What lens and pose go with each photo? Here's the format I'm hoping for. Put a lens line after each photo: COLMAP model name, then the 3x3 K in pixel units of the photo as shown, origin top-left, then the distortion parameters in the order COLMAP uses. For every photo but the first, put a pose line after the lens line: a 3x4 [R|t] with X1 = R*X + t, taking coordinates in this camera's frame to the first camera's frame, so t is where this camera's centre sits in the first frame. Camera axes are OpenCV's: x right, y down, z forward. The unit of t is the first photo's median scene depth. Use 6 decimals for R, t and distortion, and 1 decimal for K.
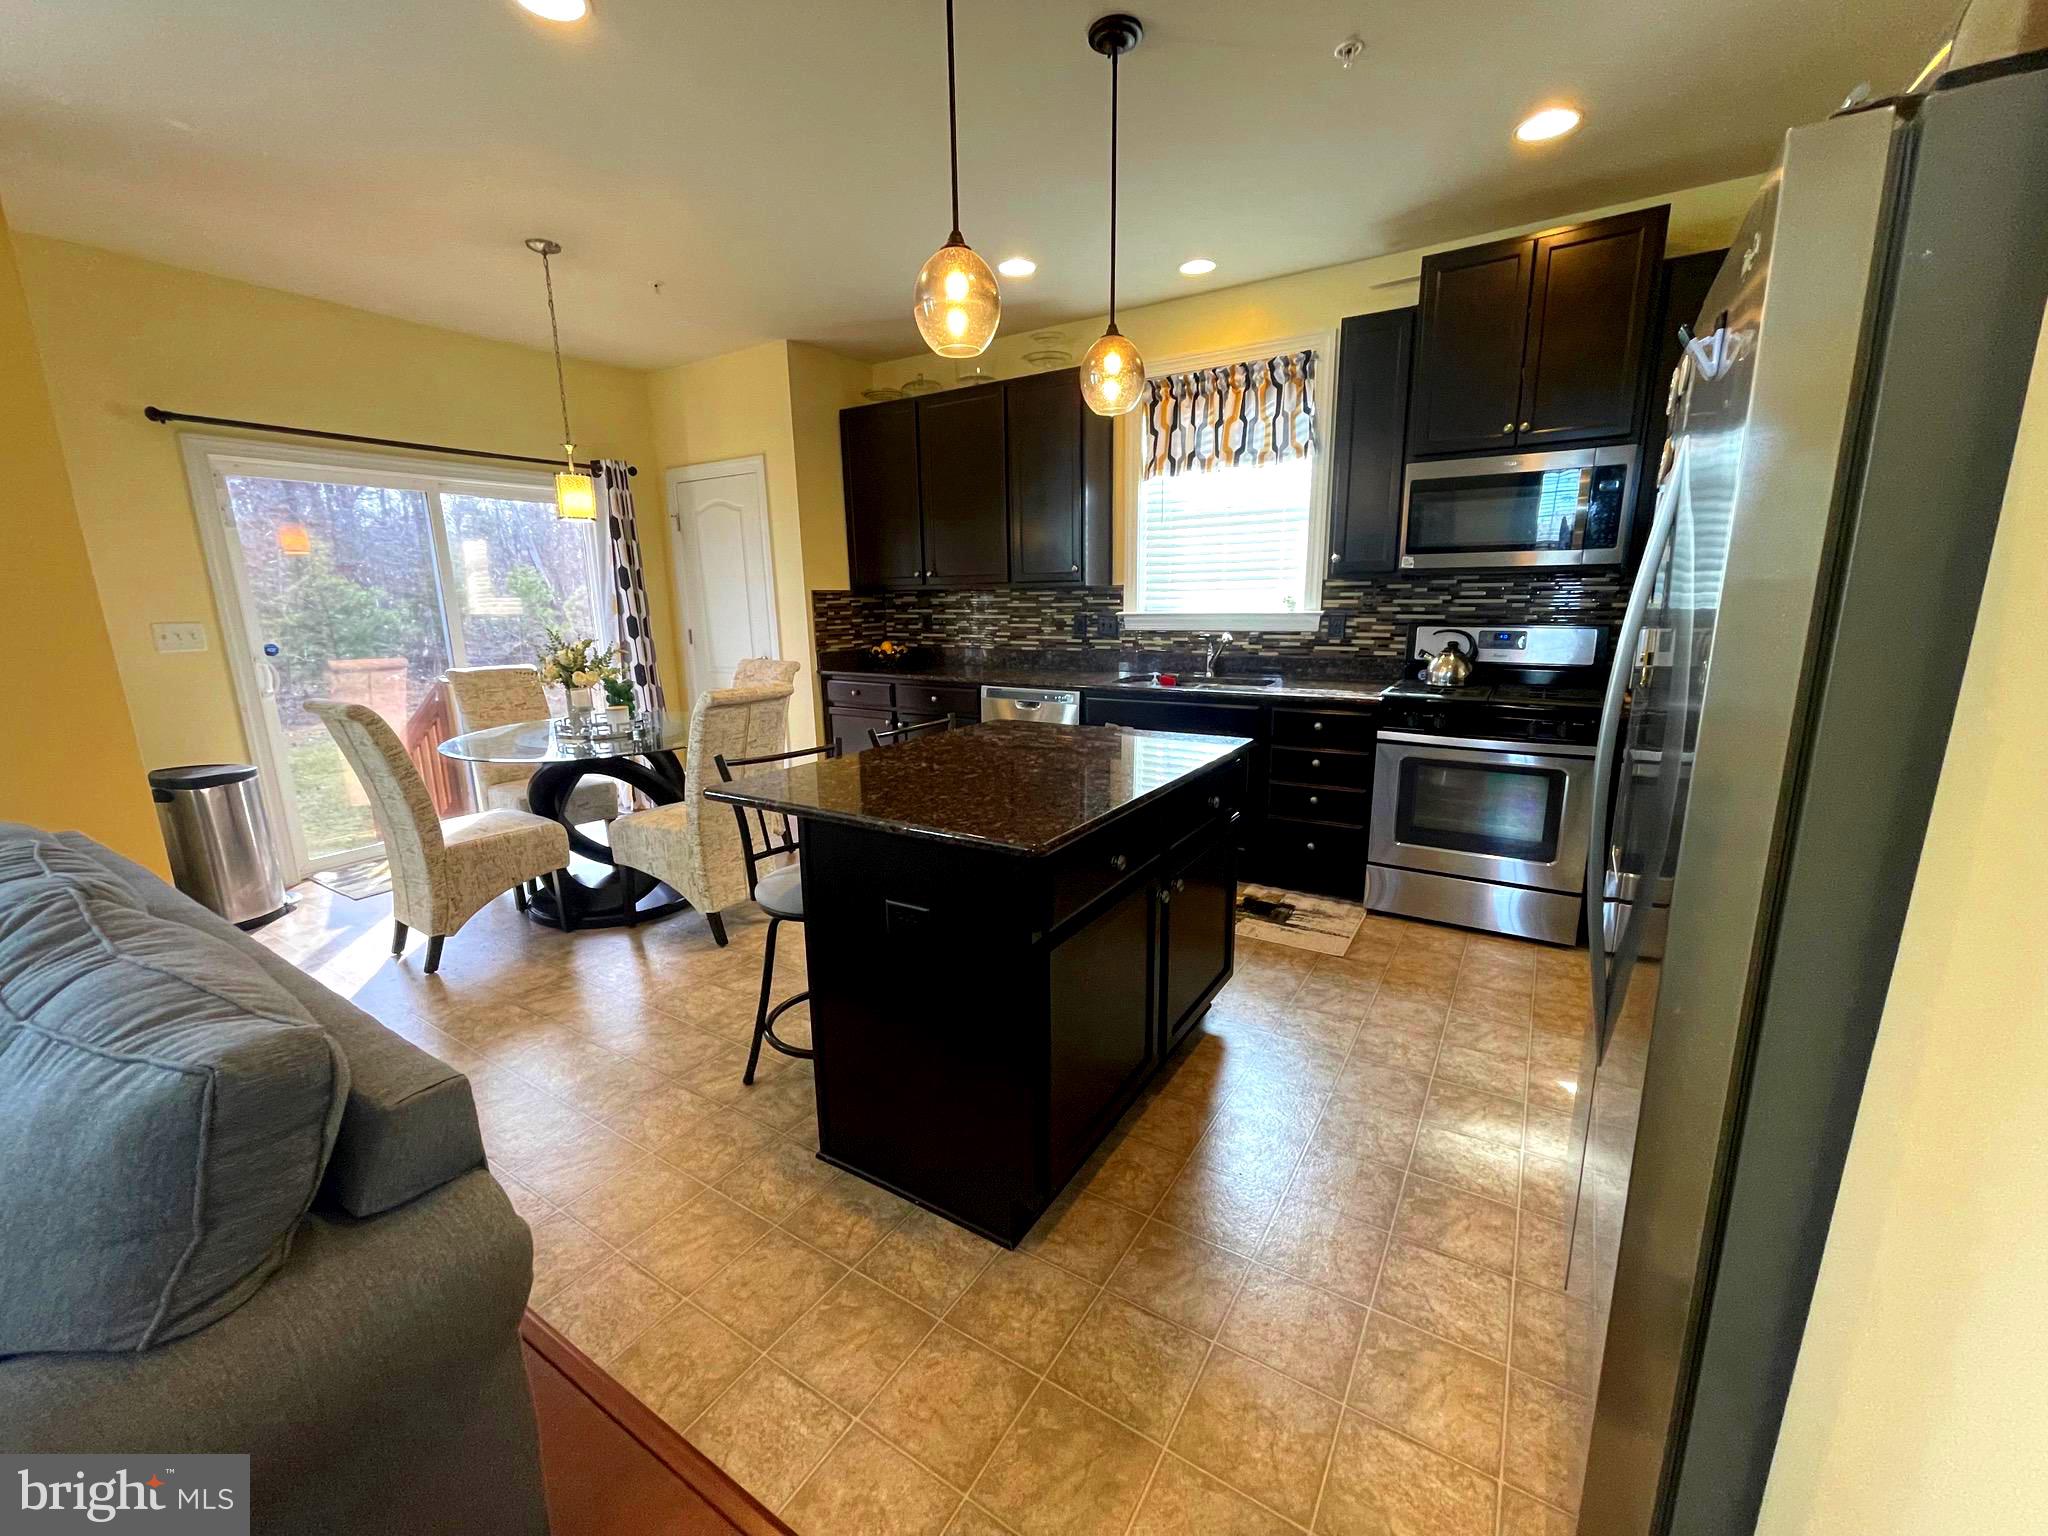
lens RADIAL K [[826.3, 0, 1016.3], [0, 826.3, 776.7], [0, 0, 1]] dist [-0.000678, 0.000474]
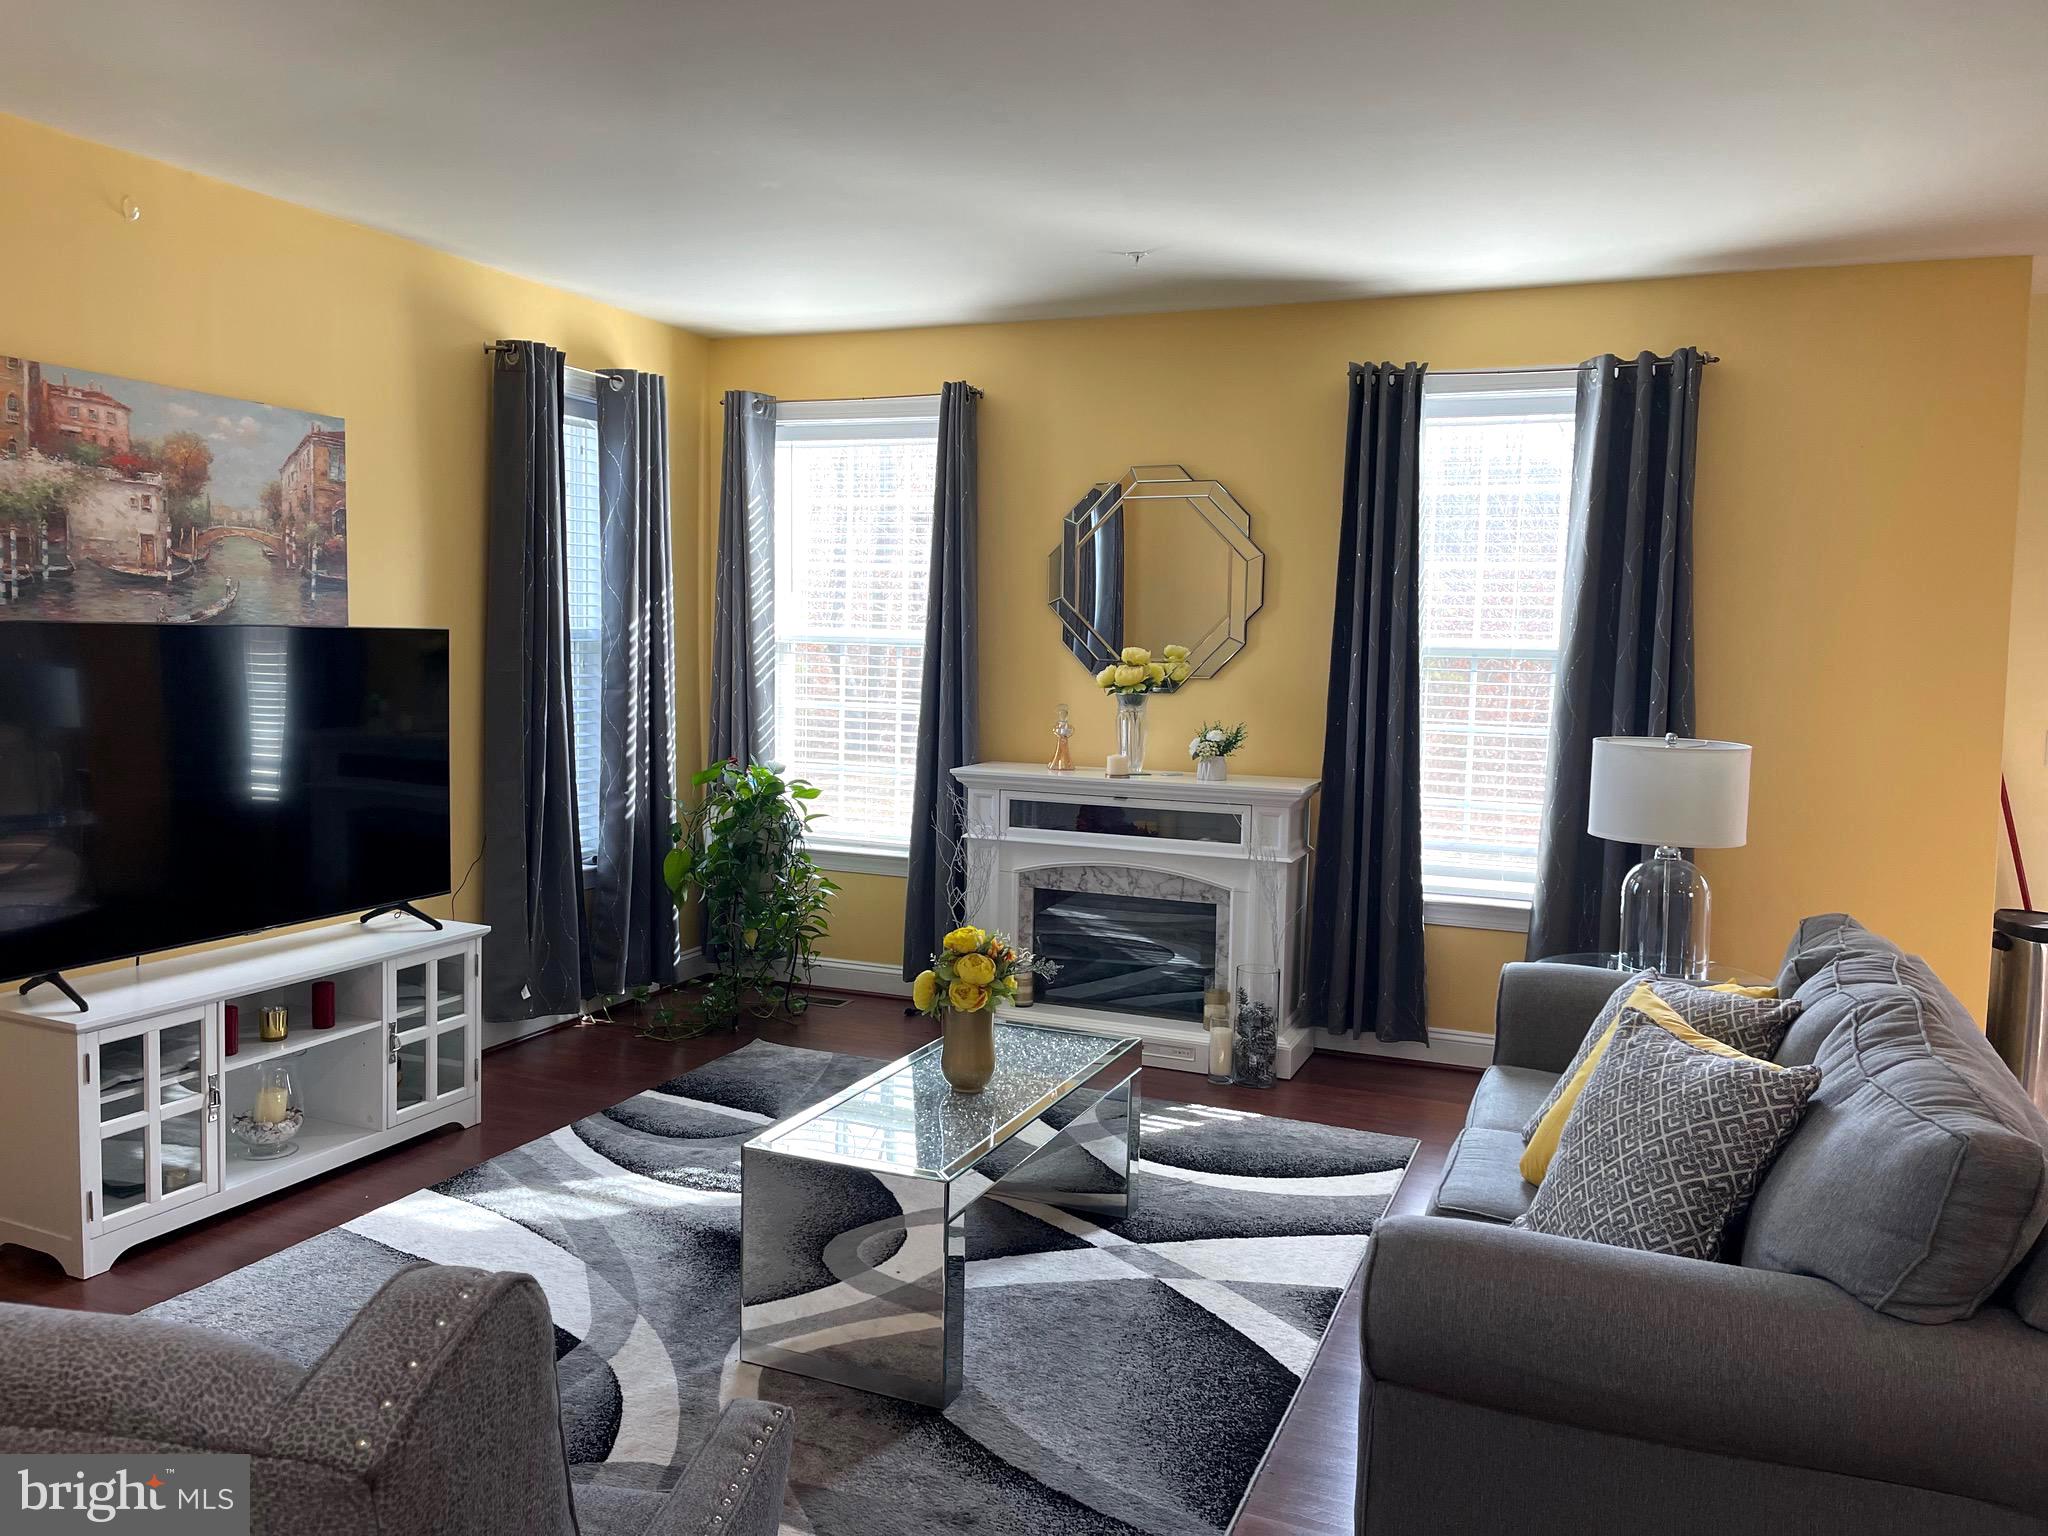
lens RADIAL K [[1542.2, 0, 1011.8], [0, 1542.2, 761.6], [0, 0, 1]] dist [0.072604, -0.085301]
pose [[0.177247, 0.099953, -0.979077, 0.234467], [-0.234986, 0.970354, 0.056522, -0.005744], [0.955701, 0.220052, 0.195480, -0.222362]]
